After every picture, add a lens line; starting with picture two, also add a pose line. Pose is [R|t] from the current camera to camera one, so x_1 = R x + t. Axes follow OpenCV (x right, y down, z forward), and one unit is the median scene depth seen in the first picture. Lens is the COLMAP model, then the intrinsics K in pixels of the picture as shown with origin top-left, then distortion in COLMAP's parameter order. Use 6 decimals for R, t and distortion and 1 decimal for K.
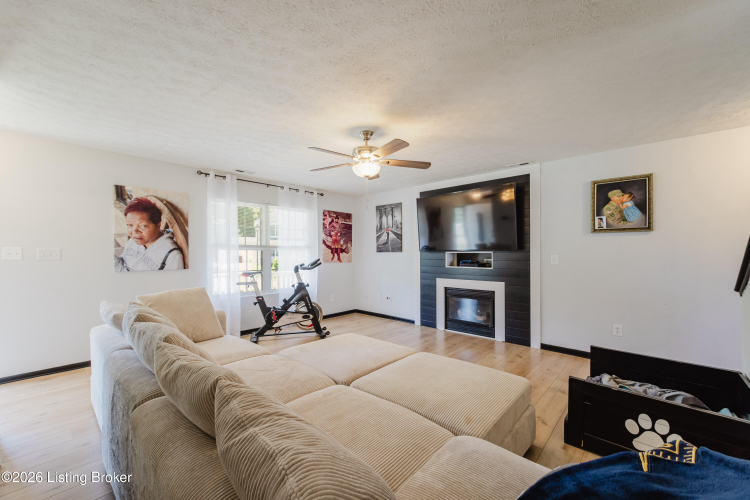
lens RADIAL K [[300.7, 0, 370.1], [0, 300.7, 250.6], [0, 0, 1]] dist [0.004305, 0.000198]
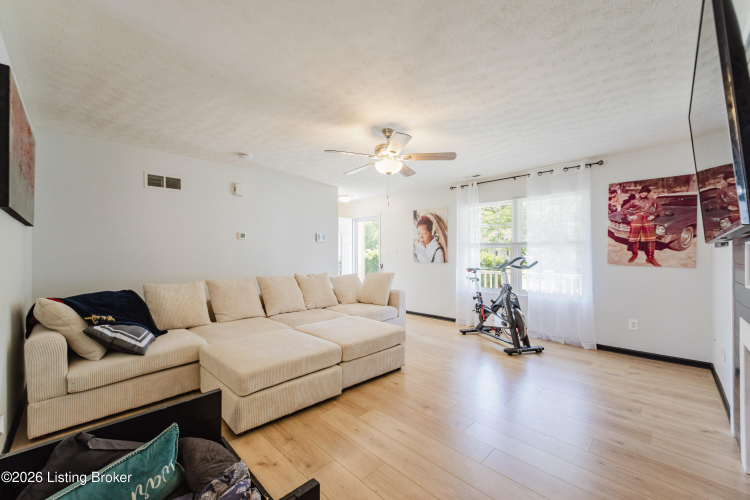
lens RADIAL K [[300.7, 0, 372.6], [0, 300.7, 251.0], [0, 0, 1]] dist [0.004305, 0.000198]
pose [[-0.036560, -0.006020, -0.999313, 0.691445], [0.006508, 0.999959, -0.006262, 0.013885], [0.999310, -0.006733, -0.036519, 0.677569]]
